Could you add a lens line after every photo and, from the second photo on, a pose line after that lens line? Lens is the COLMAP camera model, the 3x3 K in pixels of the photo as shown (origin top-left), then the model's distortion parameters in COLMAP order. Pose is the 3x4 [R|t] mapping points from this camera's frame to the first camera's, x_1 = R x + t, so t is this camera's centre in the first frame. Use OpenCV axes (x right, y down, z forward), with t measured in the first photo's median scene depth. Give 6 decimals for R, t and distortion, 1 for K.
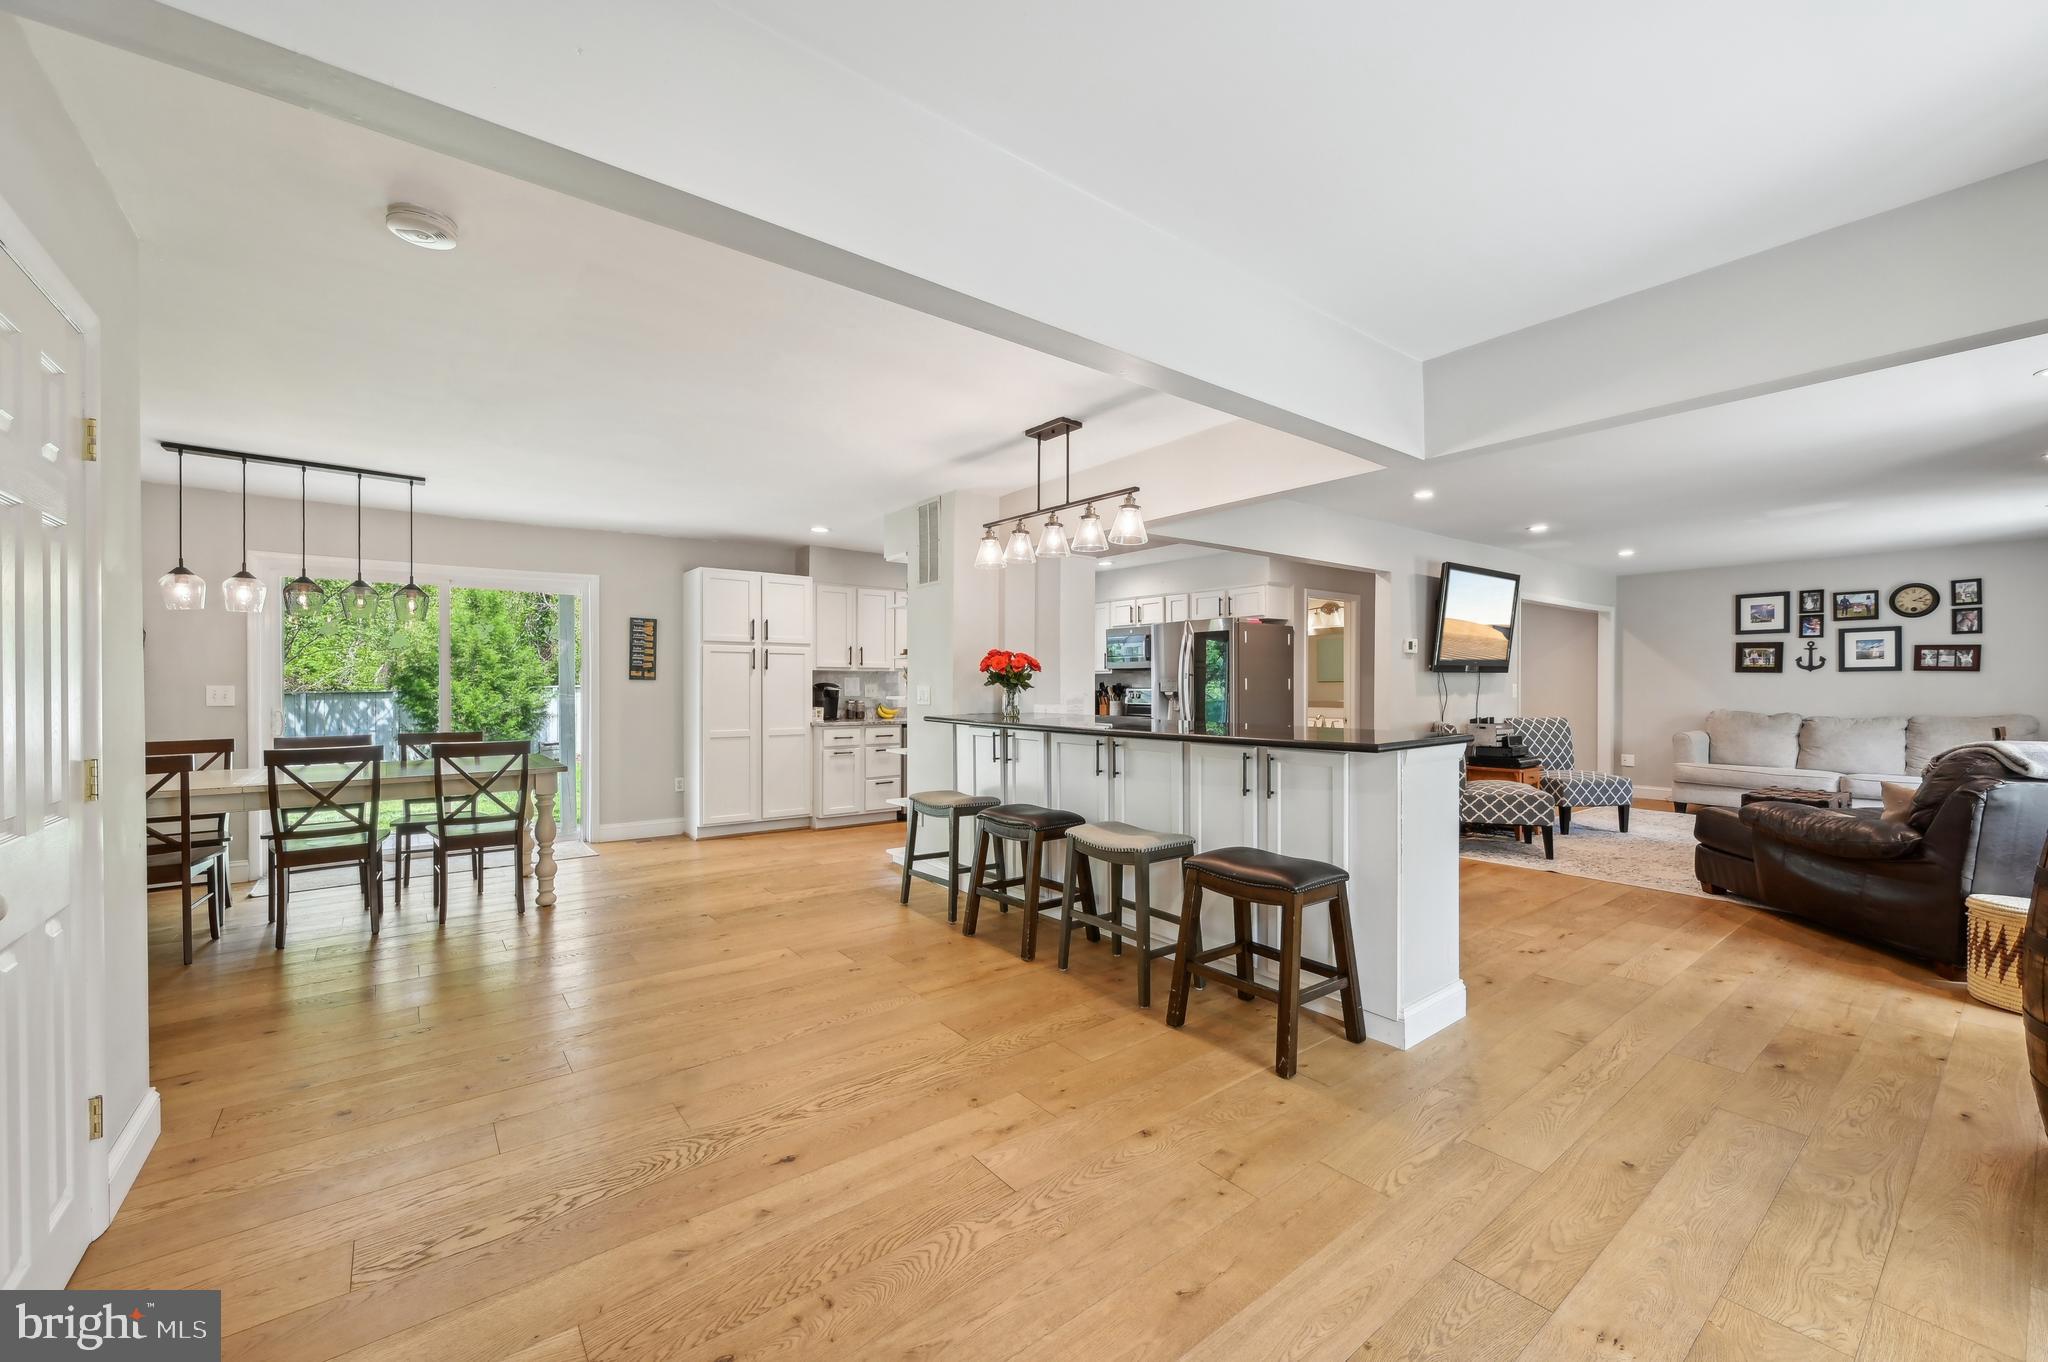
lens RADIAL K [[809.4, 0, 1035.6], [0, 809.4, 690.2], [0, 0, 1]] dist [-0.002774, 0.001448]
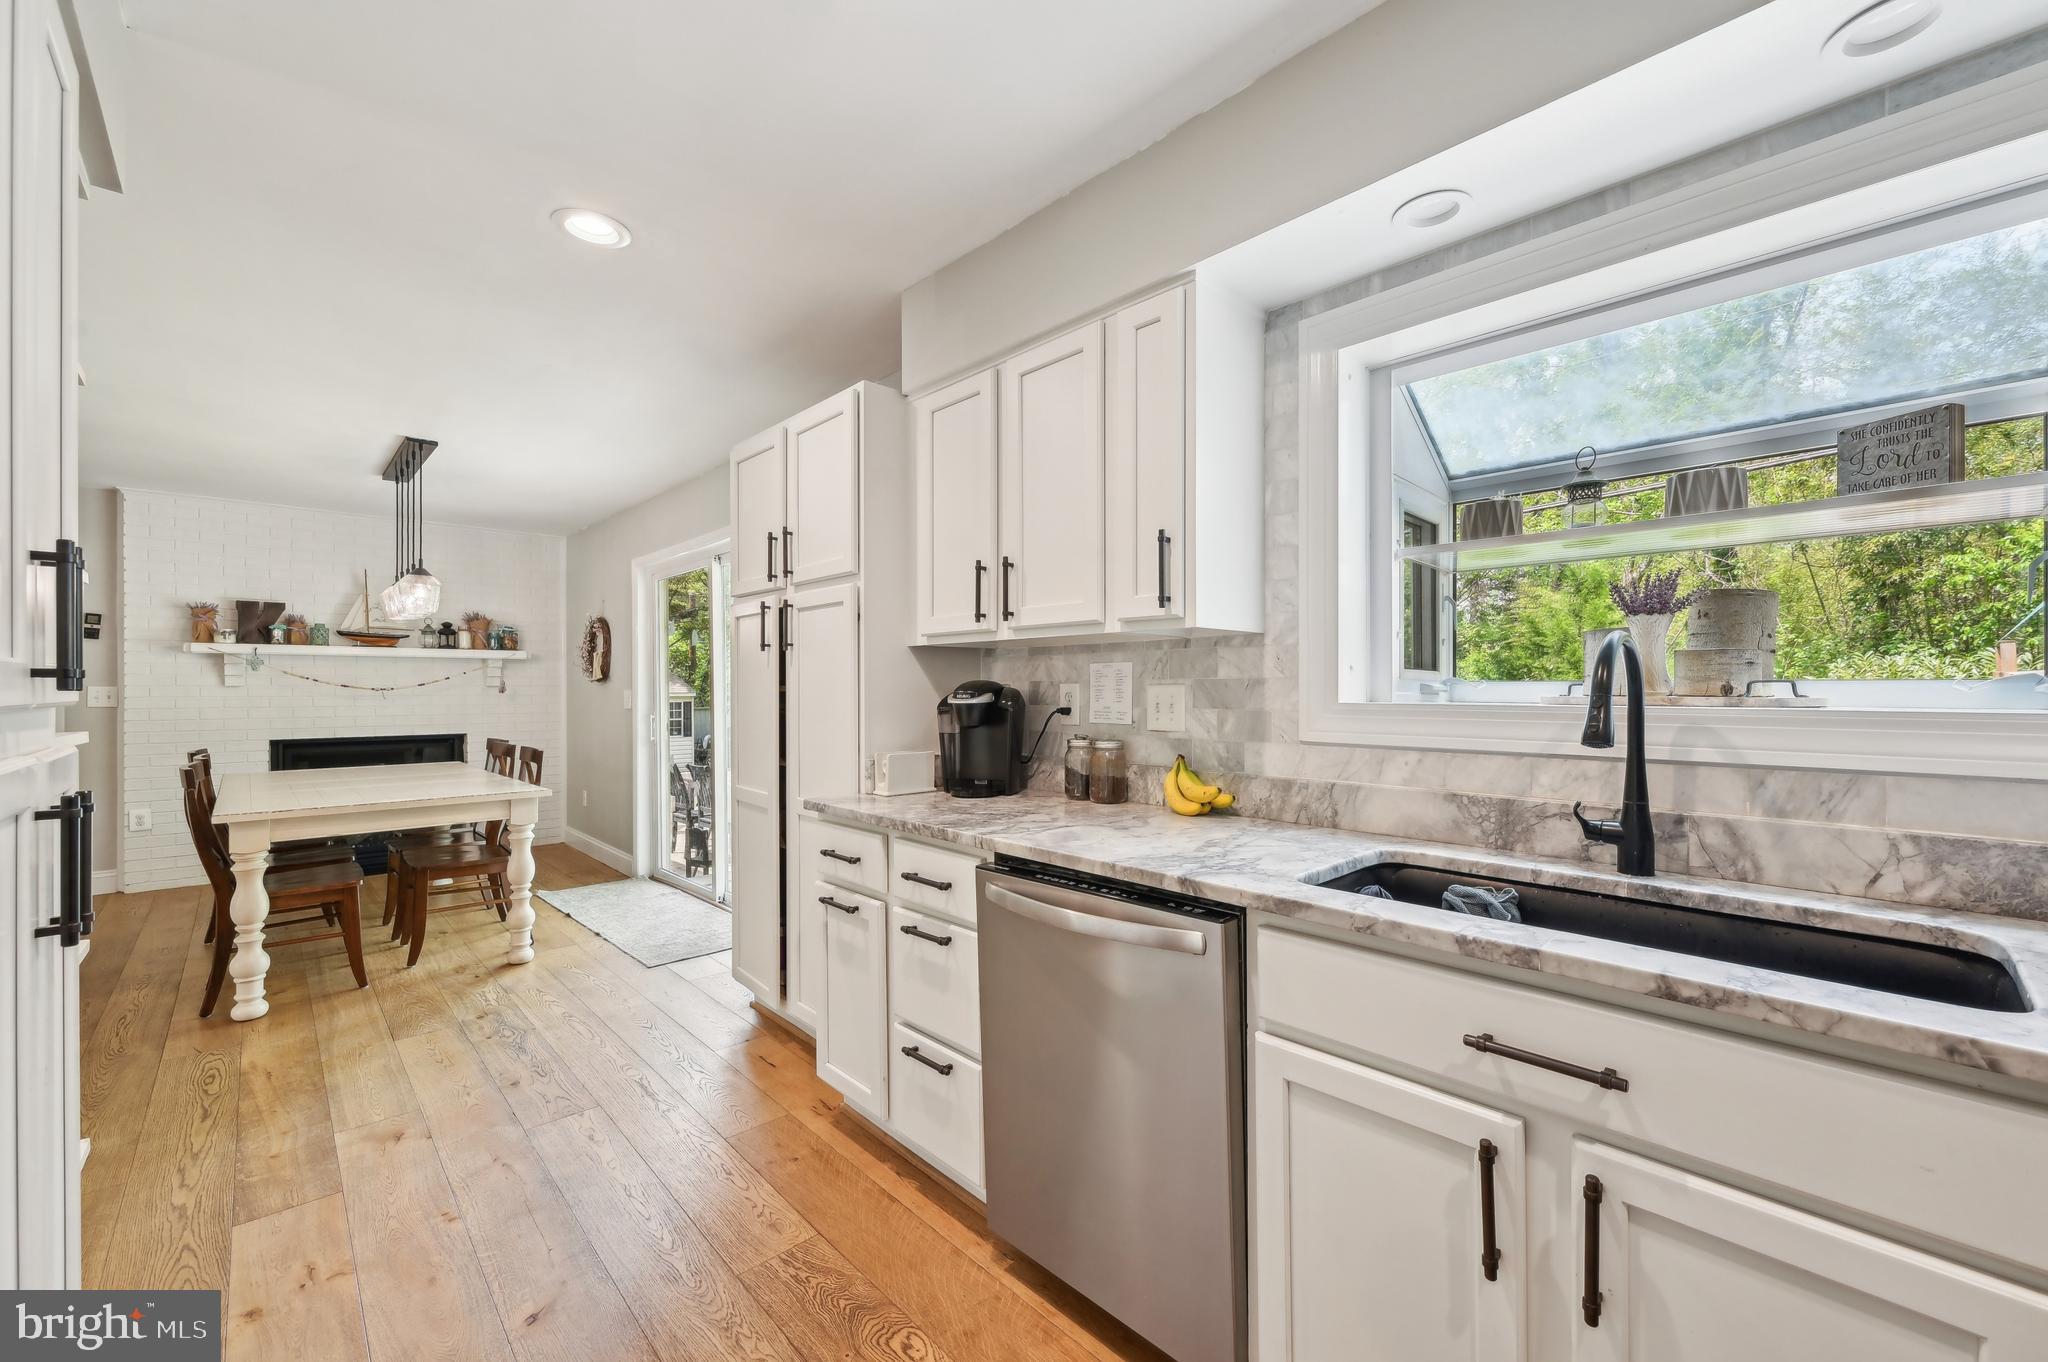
lens RADIAL K [[809.4, 0, 1028.8], [0, 809.4, 686.1], [0, 0, 1]] dist [-0.002774, 0.001448]
pose [[0.096390, -0.004707, -0.995333, 0.080946], [-0.005370, 0.999972, -0.005249, -0.005581], [0.995329, 0.005851, 0.096362, 1.050223]]
